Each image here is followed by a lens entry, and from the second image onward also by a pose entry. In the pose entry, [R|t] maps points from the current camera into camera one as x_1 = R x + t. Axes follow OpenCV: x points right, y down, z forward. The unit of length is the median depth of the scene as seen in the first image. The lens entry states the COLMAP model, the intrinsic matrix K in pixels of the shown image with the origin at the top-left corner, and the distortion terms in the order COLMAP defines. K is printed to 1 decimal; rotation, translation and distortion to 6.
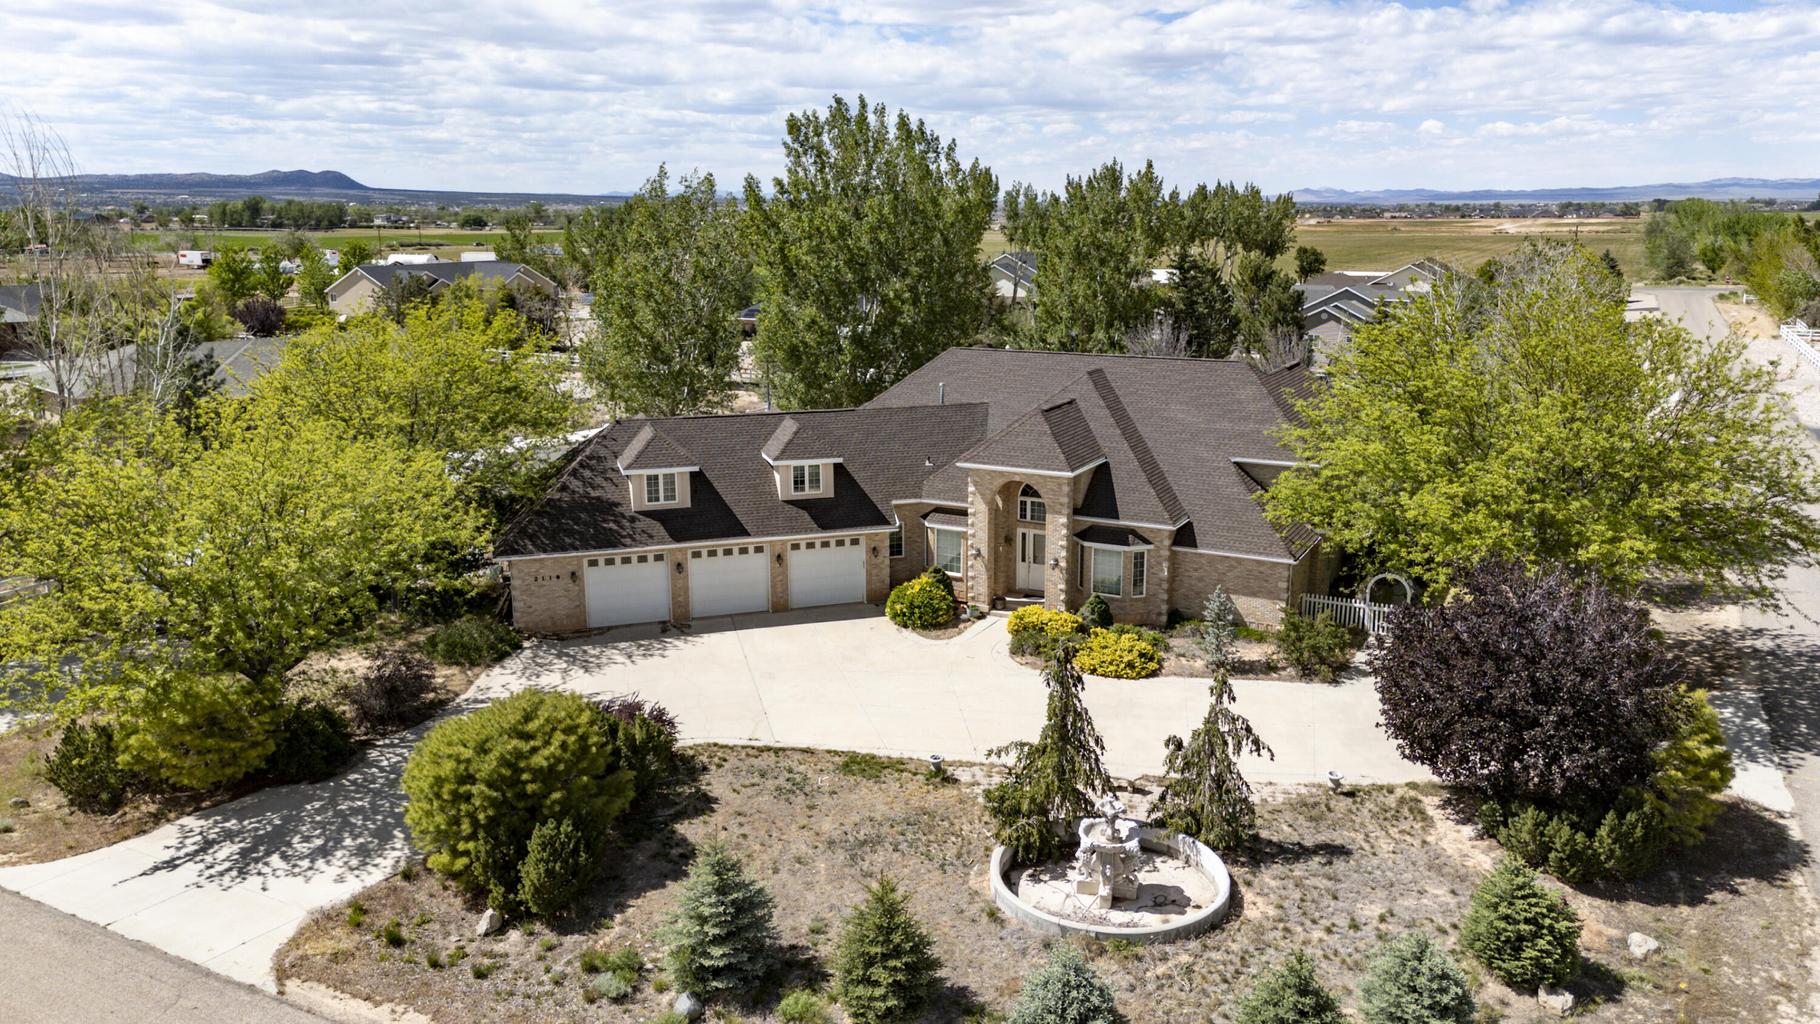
lens RADIAL K [[1329.5, 0, 919.3], [0, 1329.5, 513.4], [0, 0, 1]] dist [0.080142, -0.070442]
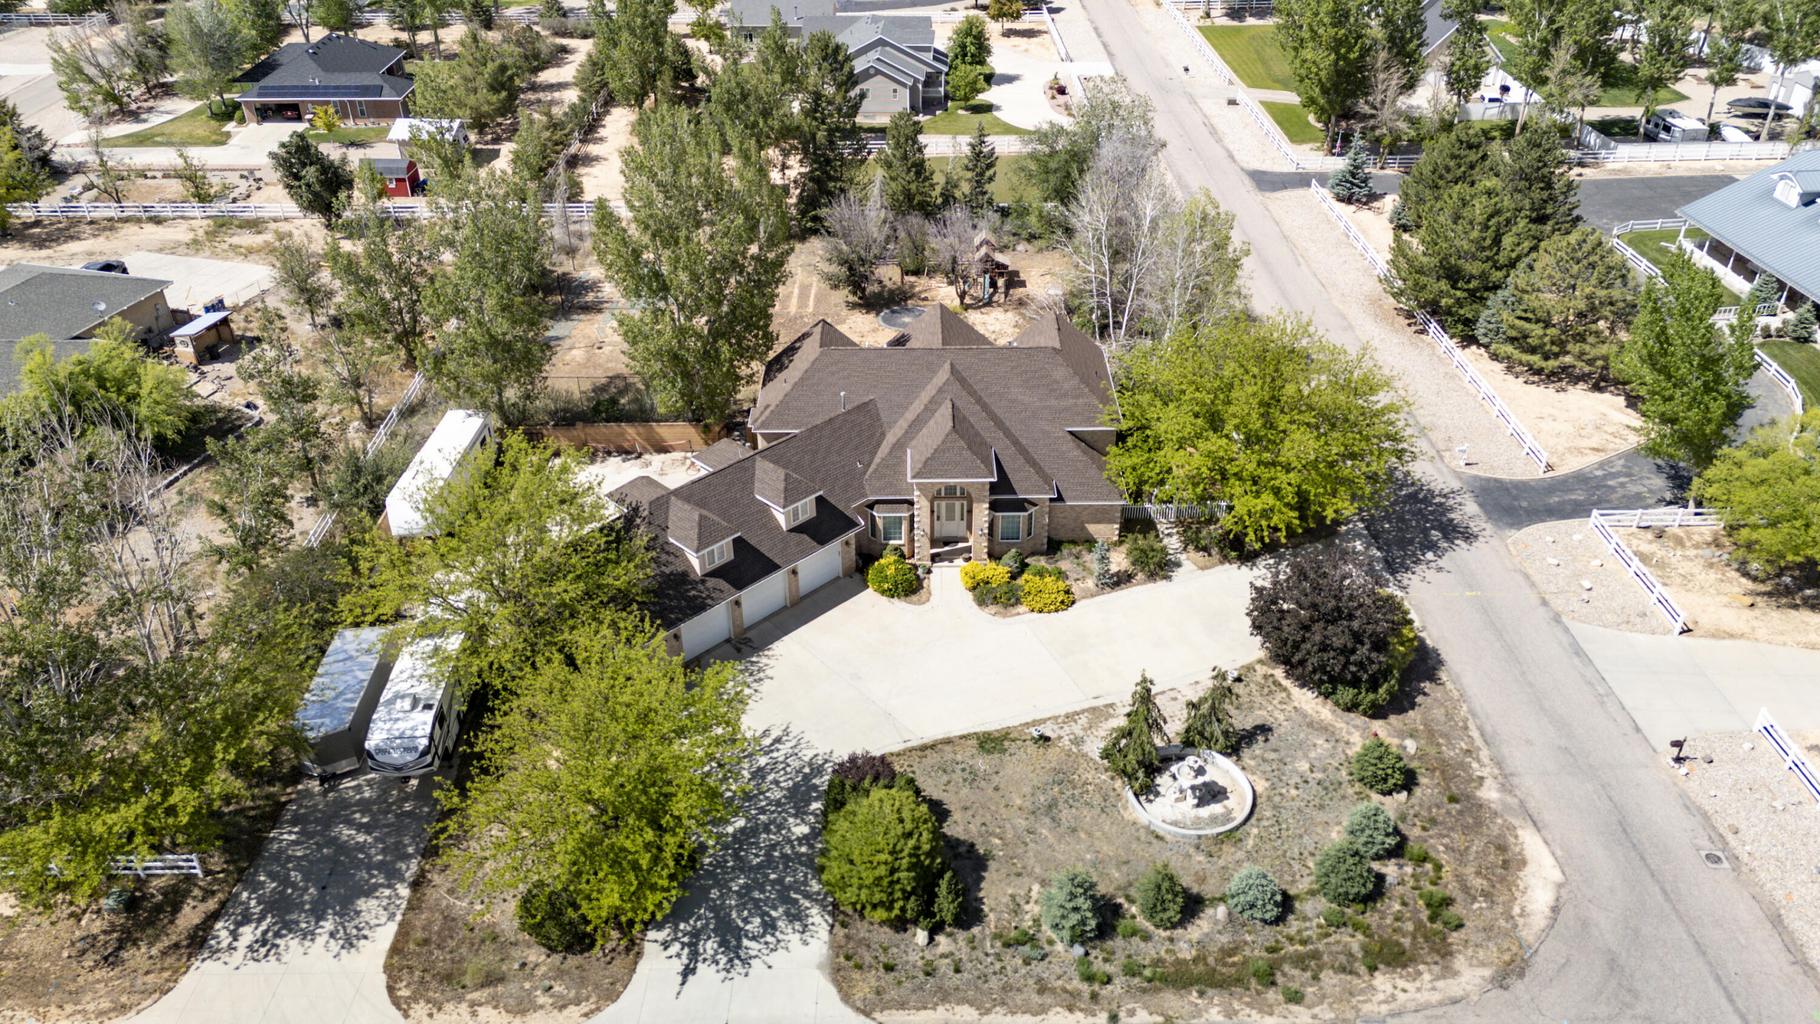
lens RADIAL K [[1329.5, 0, 919.3], [0, 1329.5, 513.4], [0, 0, 1]] dist [0.080142, -0.070442]
pose [[0.881126, -0.255209, 0.398102, -0.537335], [0.107097, 0.927688, 0.357668, -0.514151], [-0.460594, -0.272515, 0.844742, -0.205074]]
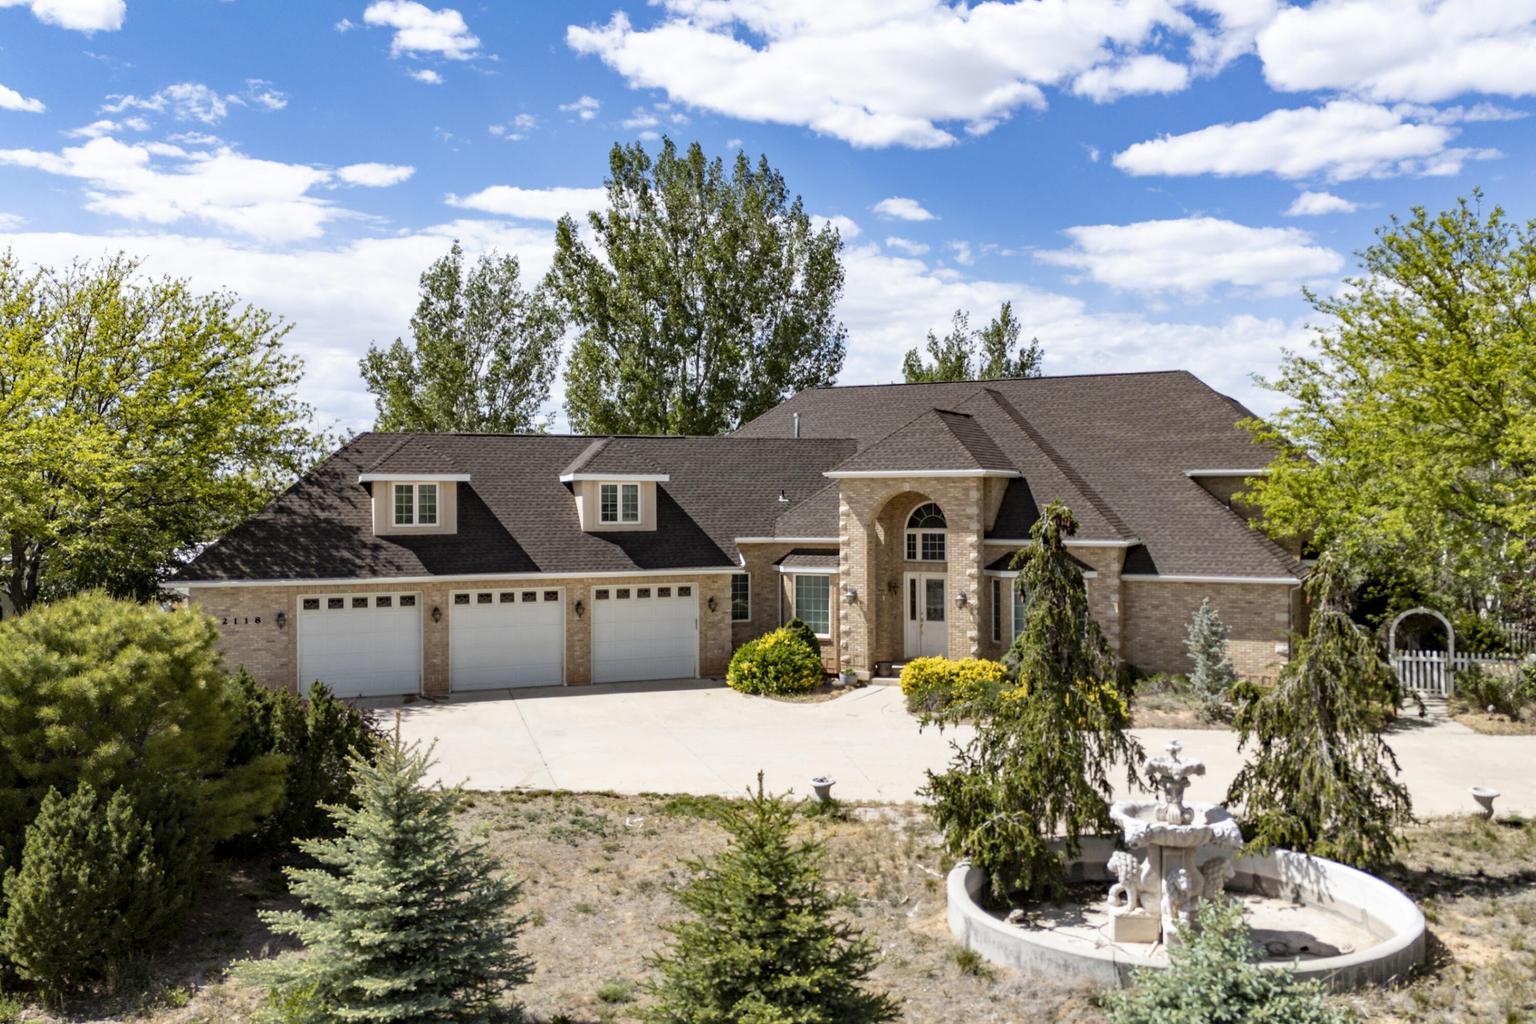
lens RADIAL K [[1367.4, 0, 812.0], [0, 1367.4, 477.4], [0, 0, 1]] dist [0.074441, -0.069714]
pose [[0.998753, -0.000413, 0.049916, -0.016697], [0.011345, 0.975674, -0.218933, 0.133309], [-0.048611, 0.219226, 0.974462, 0.261904]]
